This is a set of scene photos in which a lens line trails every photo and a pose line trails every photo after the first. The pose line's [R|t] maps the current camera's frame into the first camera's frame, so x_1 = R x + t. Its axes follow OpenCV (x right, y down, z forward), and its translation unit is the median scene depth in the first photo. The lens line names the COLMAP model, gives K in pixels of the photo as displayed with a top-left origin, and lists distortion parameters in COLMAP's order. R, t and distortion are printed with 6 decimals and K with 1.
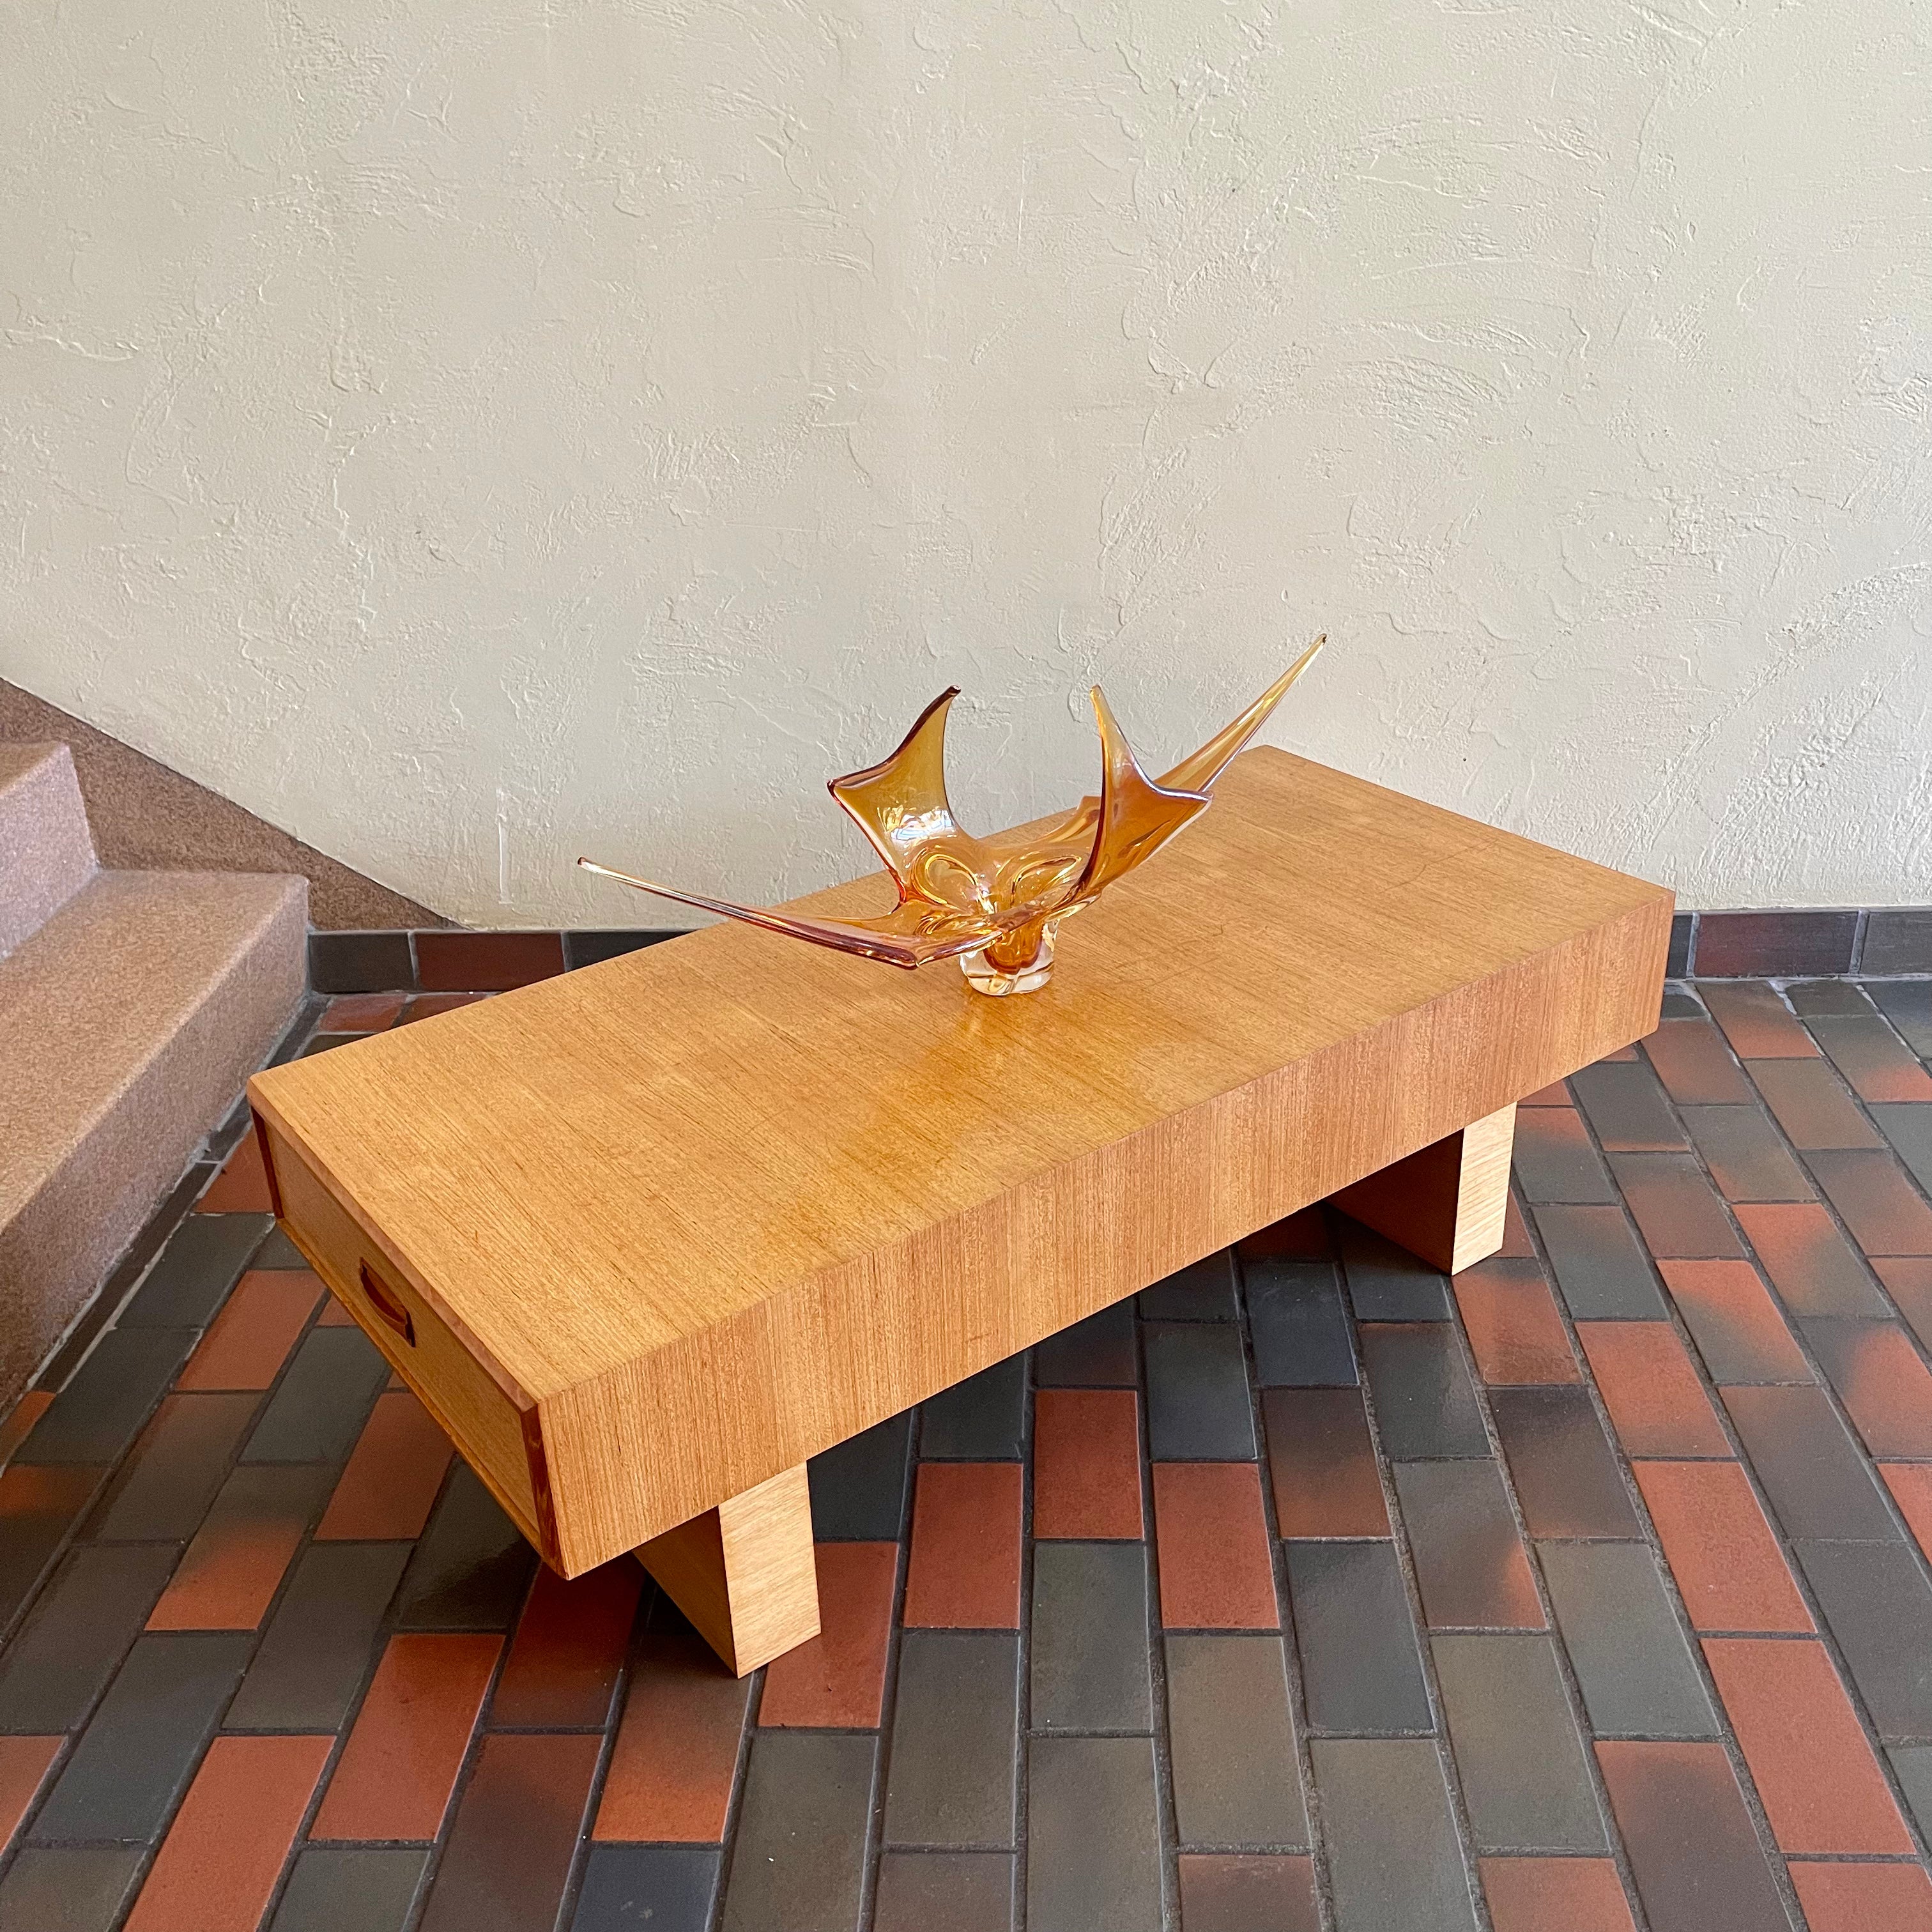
lens RADIAL K [[1946.3, 0, 989.6], [0, 1946.3, 967.8], [0, 0, 1]] dist [0.021975, 0.000000]
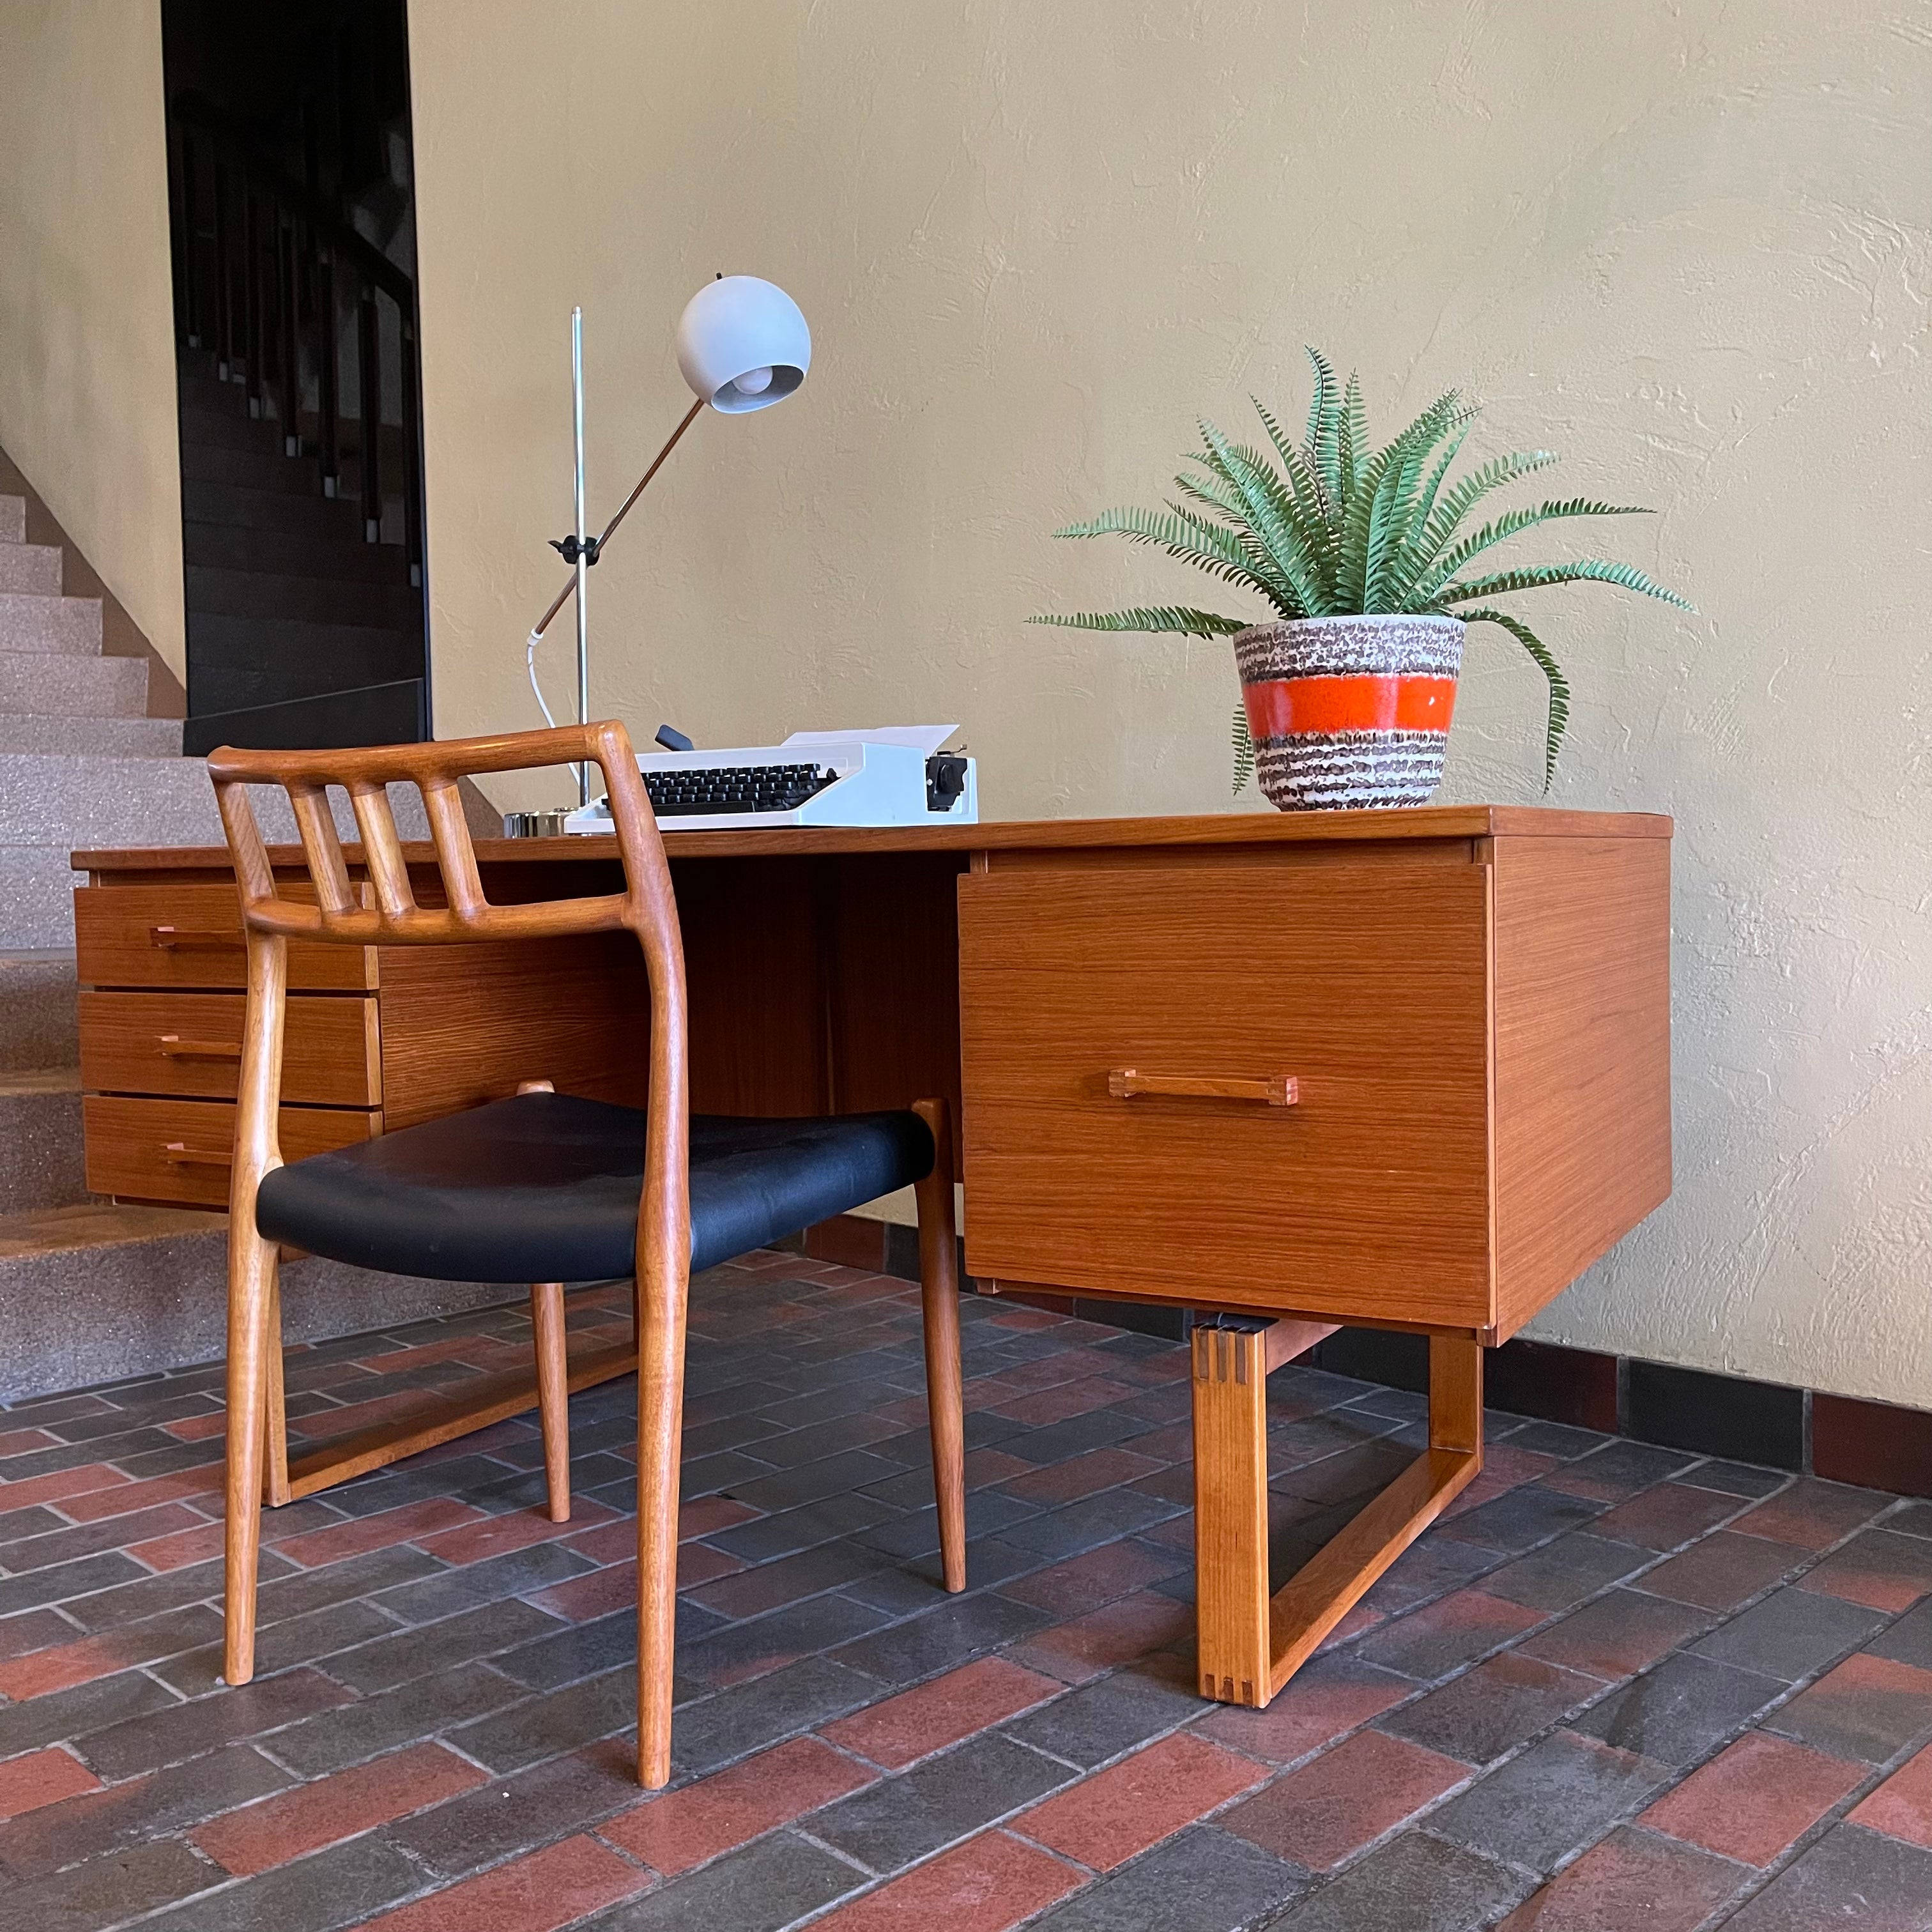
lens RADIAL K [[1946.3, 0, 984.1], [0, 1946.3, 957.5], [0, 0, 1]] dist [0.021975, 0.000000]
pose [[0.730664, 0.056175, -0.680423, 0.730973], [-0.312371, 0.913687, -0.260002, 0.143960], [0.607087, 0.402518, 0.685145, 0.151115]]
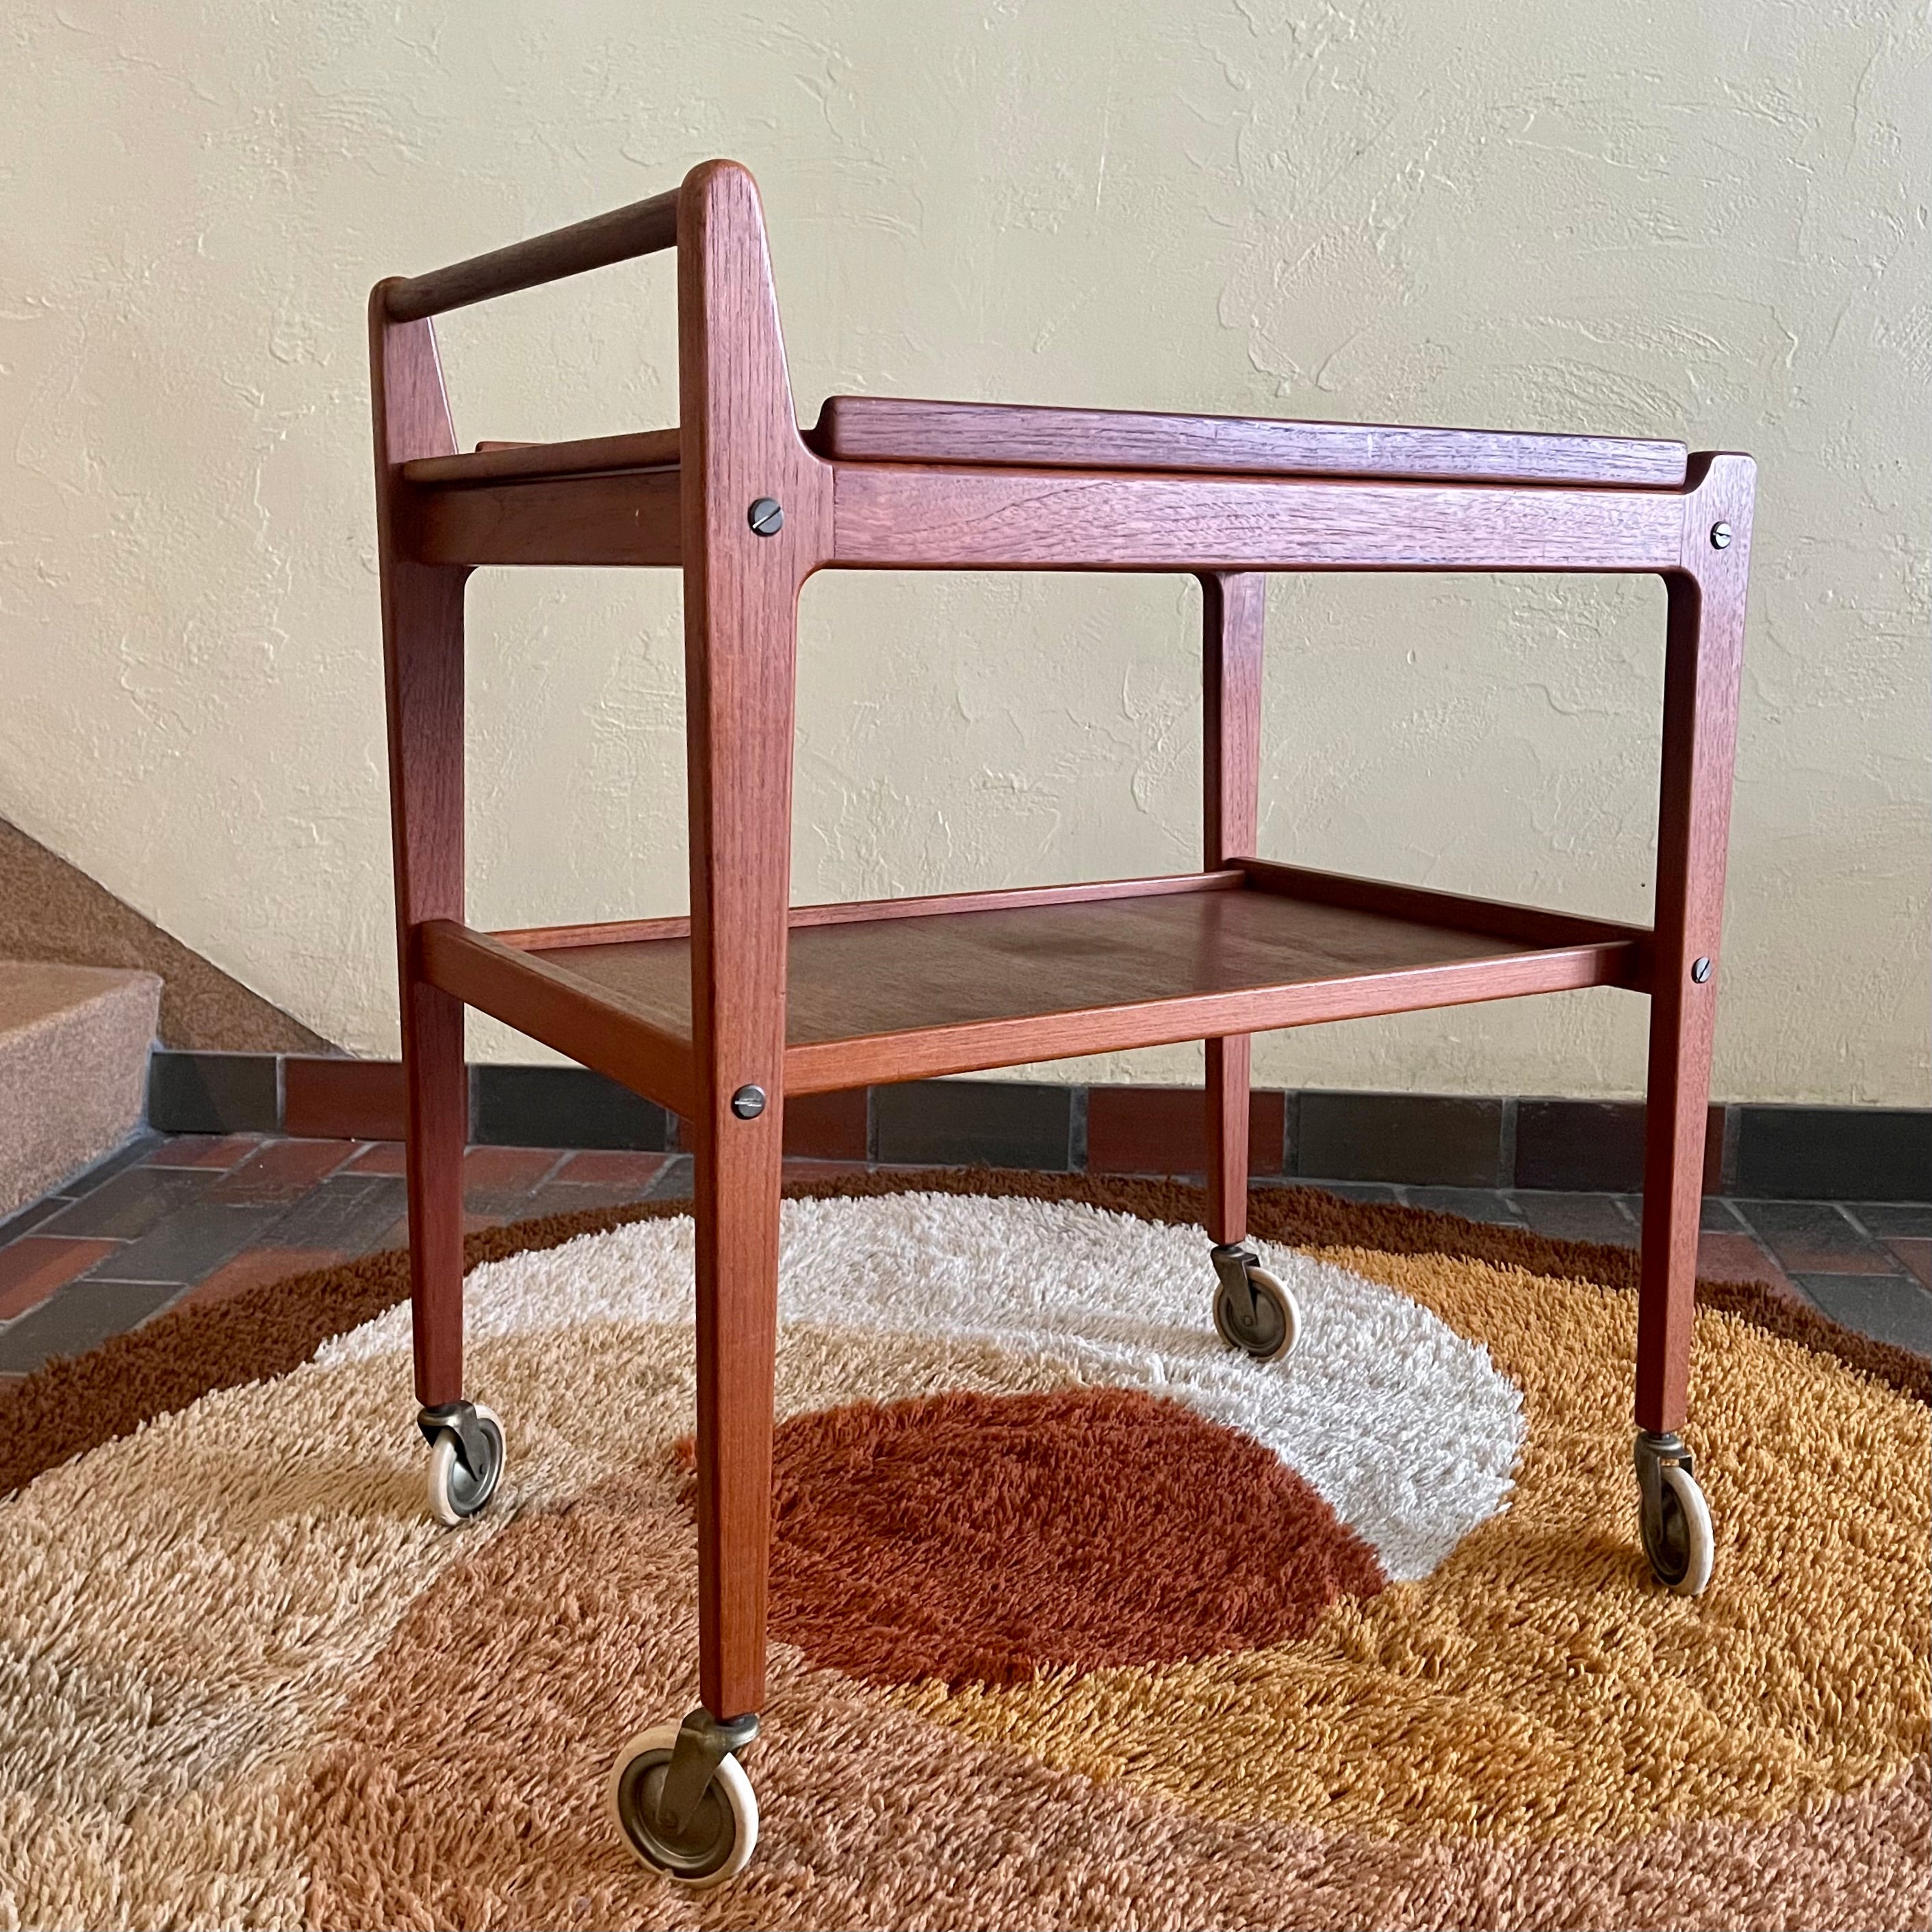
lens RADIAL K [[2082.3, 0, 970.8], [0, 2082.3, 977.0], [0, 0, 1]] dist [0.025466, 0.000000]
pose [[0.997340, 0.054108, -0.048838, 0.021648], [-0.065170, 0.962042, -0.265006, 0.176526], [0.032645, 0.267484, 0.963009, 0.217188]]
